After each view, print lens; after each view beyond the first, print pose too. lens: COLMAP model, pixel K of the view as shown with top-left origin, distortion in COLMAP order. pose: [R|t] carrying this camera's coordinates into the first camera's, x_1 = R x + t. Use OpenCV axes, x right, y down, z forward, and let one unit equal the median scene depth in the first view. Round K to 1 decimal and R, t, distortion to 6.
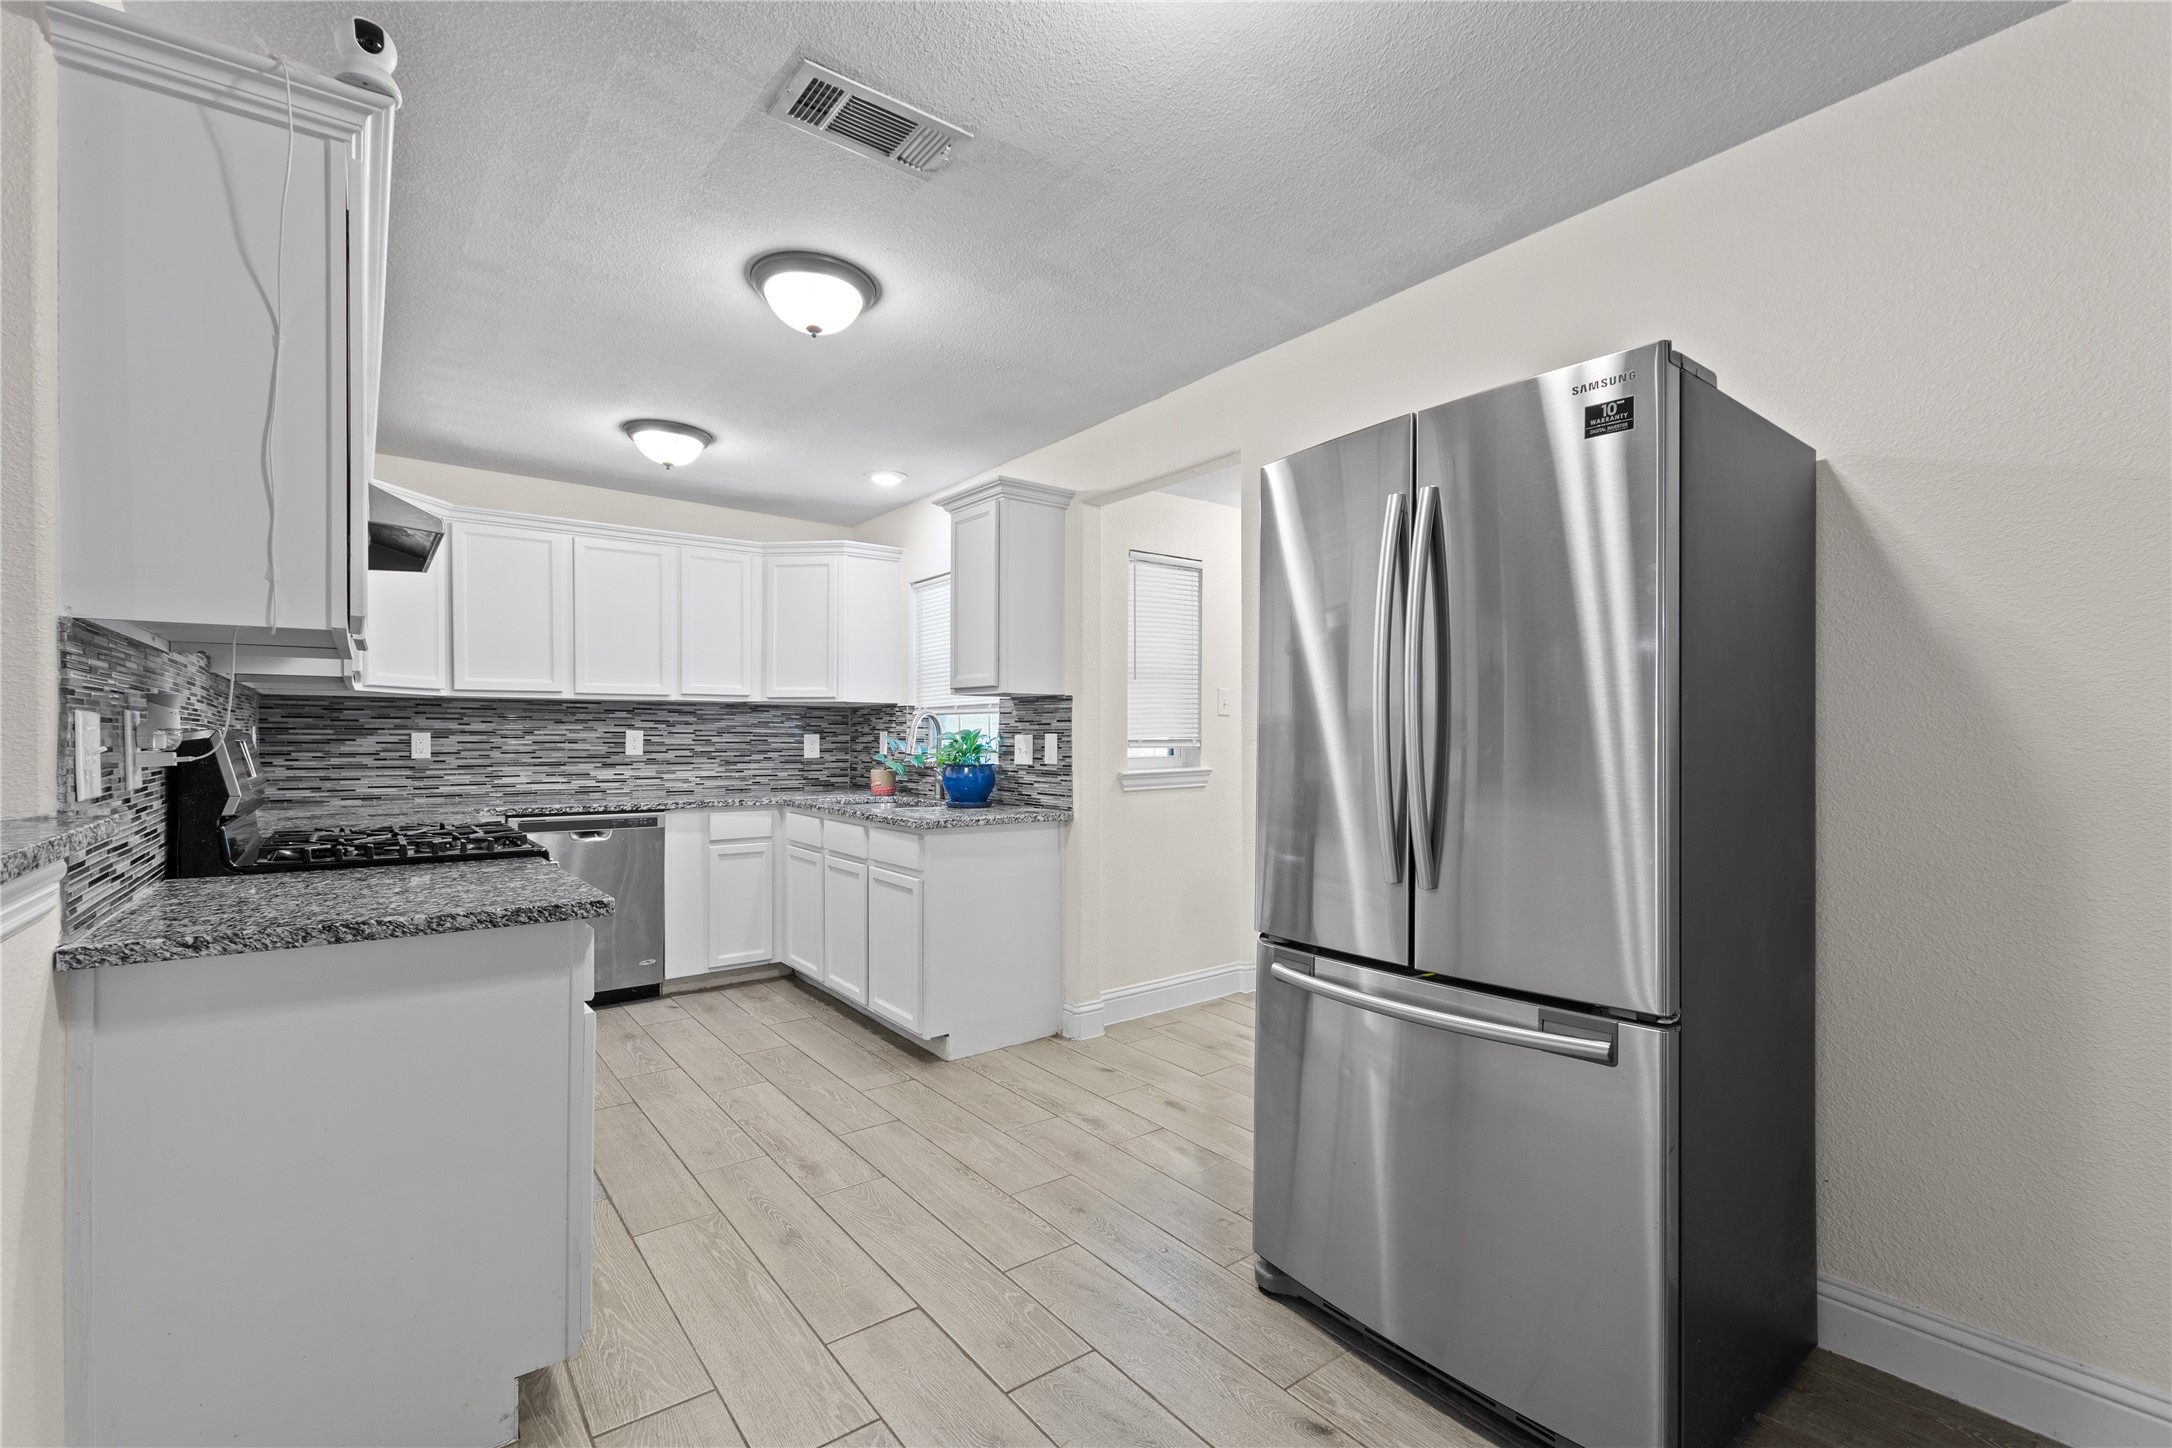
lens RADIAL K [[975.1, 0, 1086.0], [0, 975.1, 724.0], [0, 0, 1]] dist [-0.000389, -0.000140]
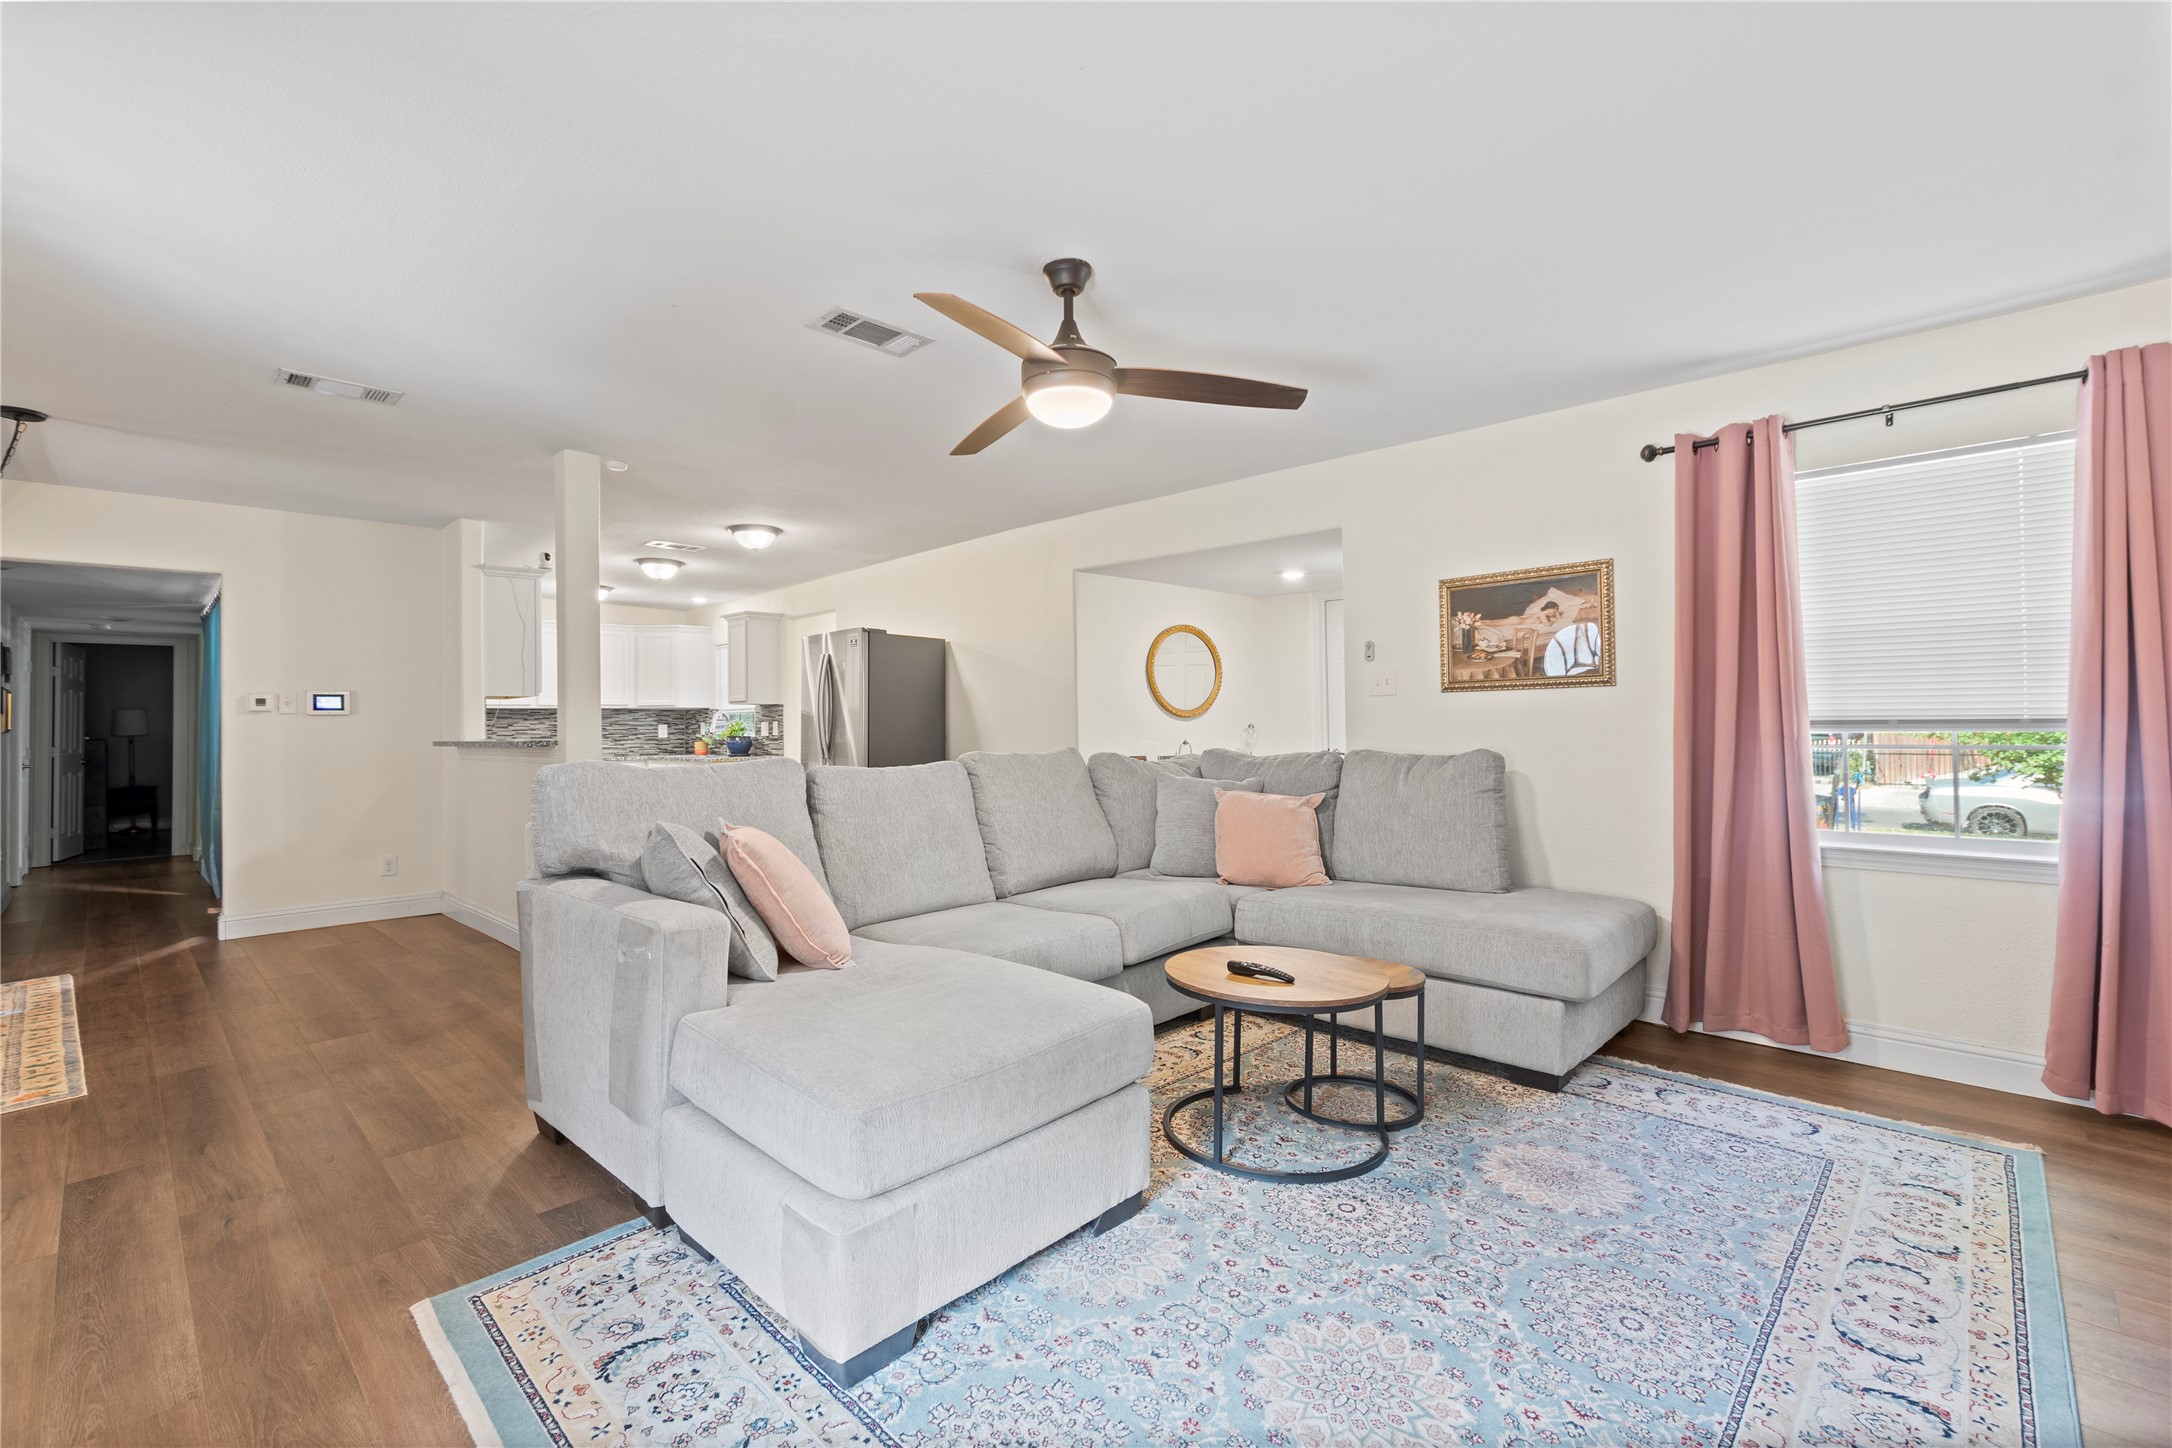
lens RADIAL K [[942.6, 0, 1092.6], [0, 942.6, 712.5], [0, 0, 1]] dist [-0.000236, -0.000425]
pose [[0.988880, -0.011594, 0.148261, 0.308492], [0.012552, 0.999906, -0.005526, 0.008697], [-0.148183, 0.007325, 0.988933, -1.053480]]
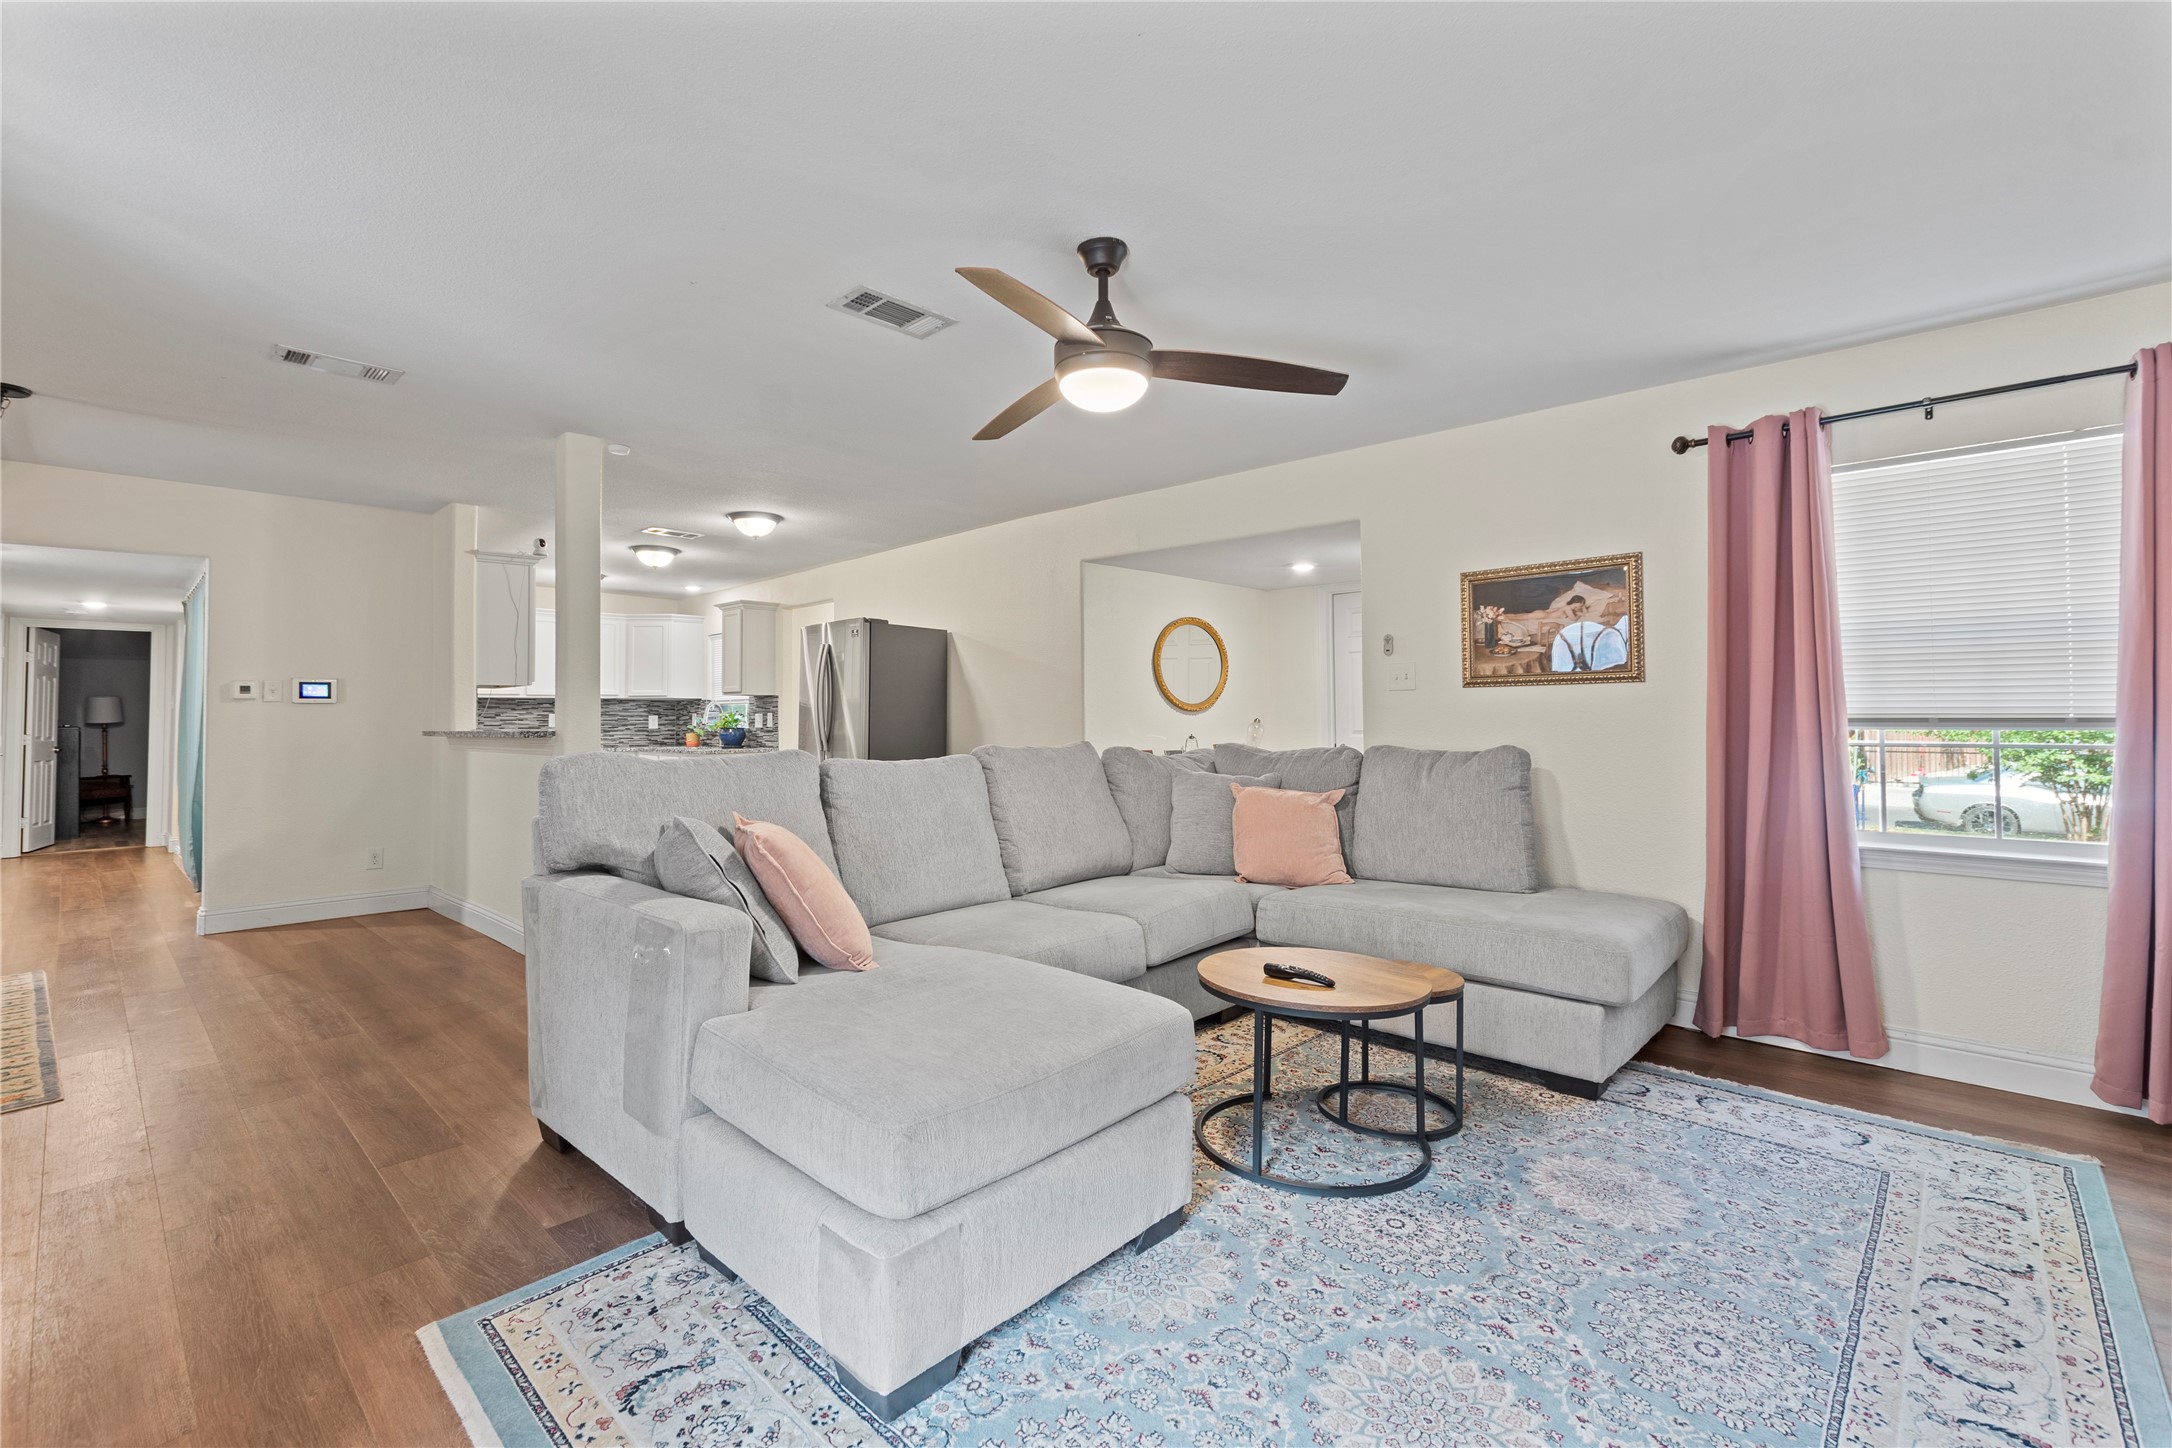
lens RADIAL K [[949.2, 0, 1089.8], [0, 949.2, 696.3], [0, 0, 1]] dist [-0.000292, -0.000800]
pose [[0.987333, -0.003663, 0.158620, 0.285501], [0.006243, 0.999856, -0.015770, 0.008870], [-0.158539, 0.016561, 0.987214, -1.034958]]
